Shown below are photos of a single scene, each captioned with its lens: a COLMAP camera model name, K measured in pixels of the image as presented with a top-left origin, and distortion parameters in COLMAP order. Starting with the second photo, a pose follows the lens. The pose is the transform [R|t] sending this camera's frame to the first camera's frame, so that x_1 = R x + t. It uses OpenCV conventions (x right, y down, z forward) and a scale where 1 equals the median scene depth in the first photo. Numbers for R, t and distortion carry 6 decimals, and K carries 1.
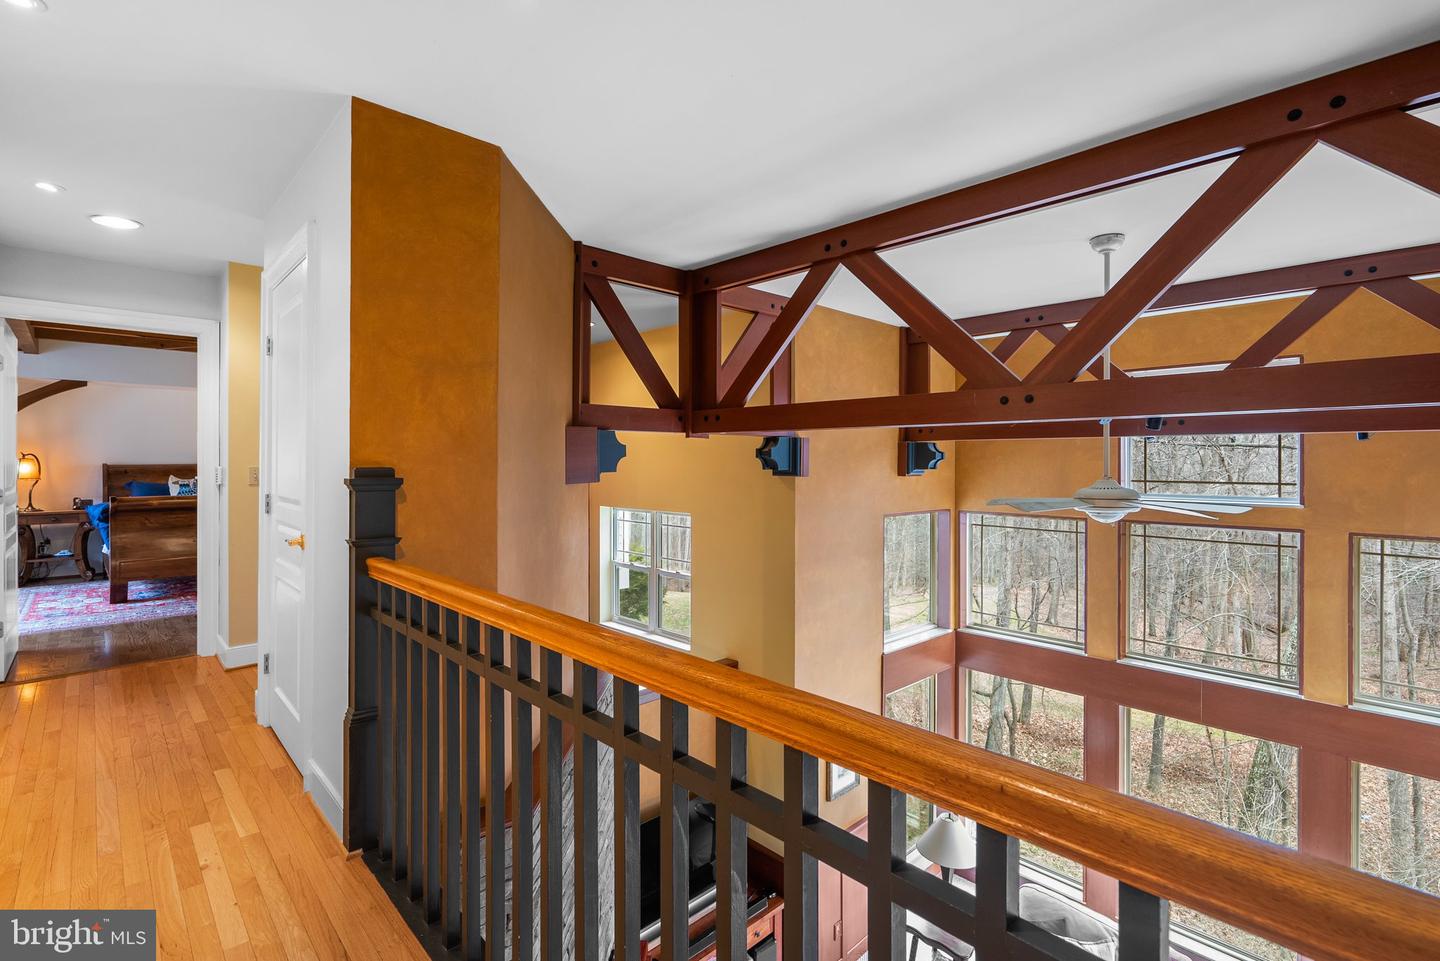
lens RADIAL K [[659.7, 0, 726.6], [0, 659.7, 455.8], [0, 0, 1]] dist [-0.004331, 0.002392]
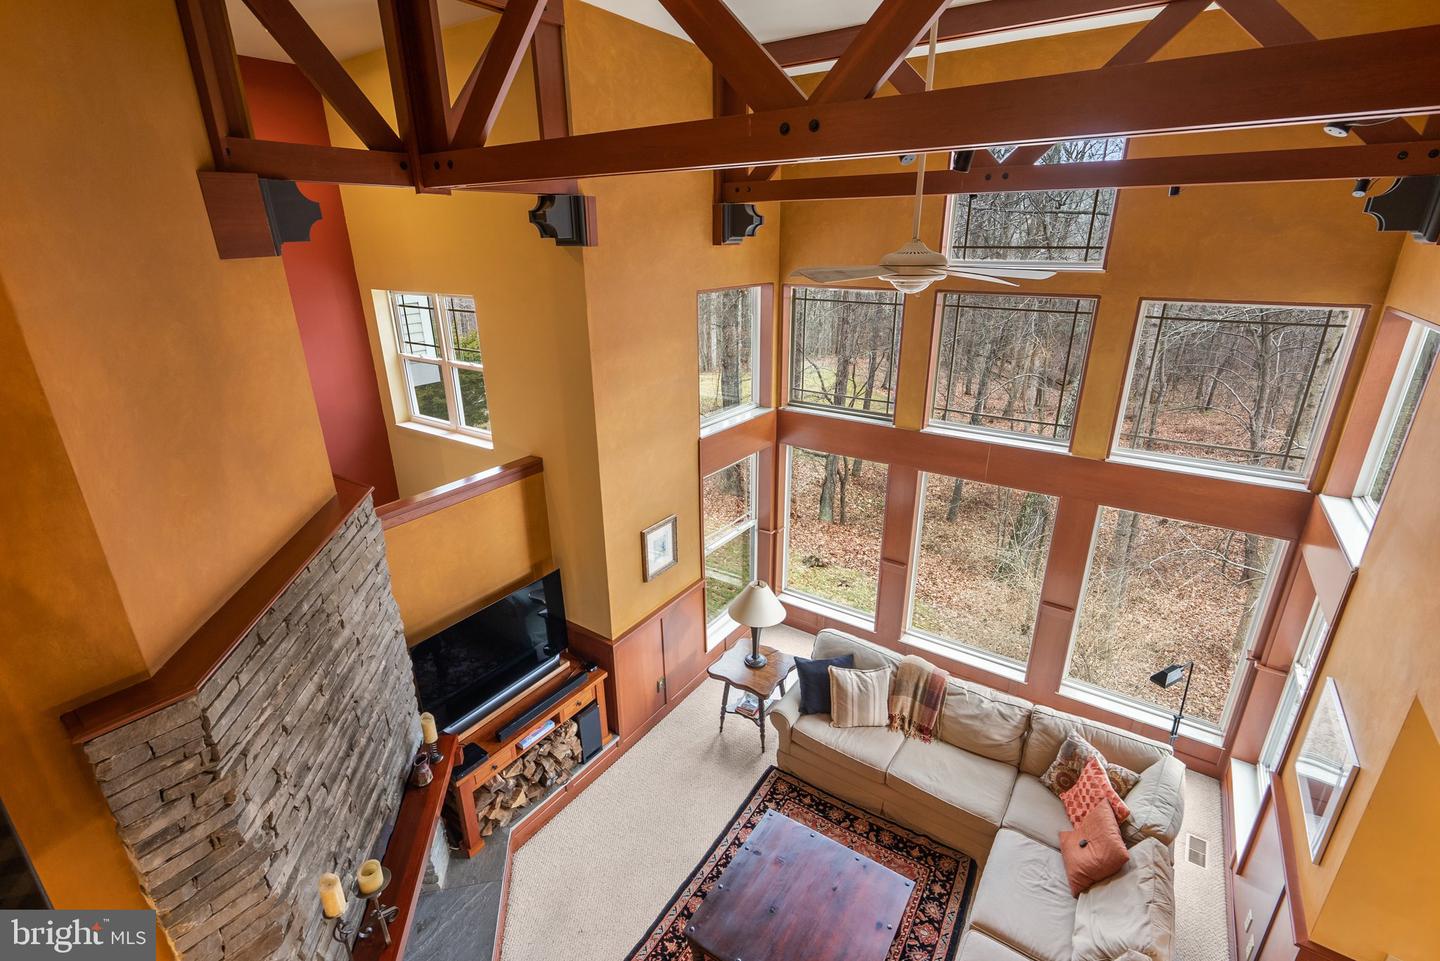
lens RADIAL K [[659.7, 0, 718.2], [0, 659.7, 469.5], [0, 0, 1]] dist [-0.004331, 0.002392]
pose [[0.978608, -0.078412, 0.190202, 0.086628], [0.008285, 0.938788, 0.344396, 0.010028], [-0.205565, -0.335453, 0.919356, 0.099158]]
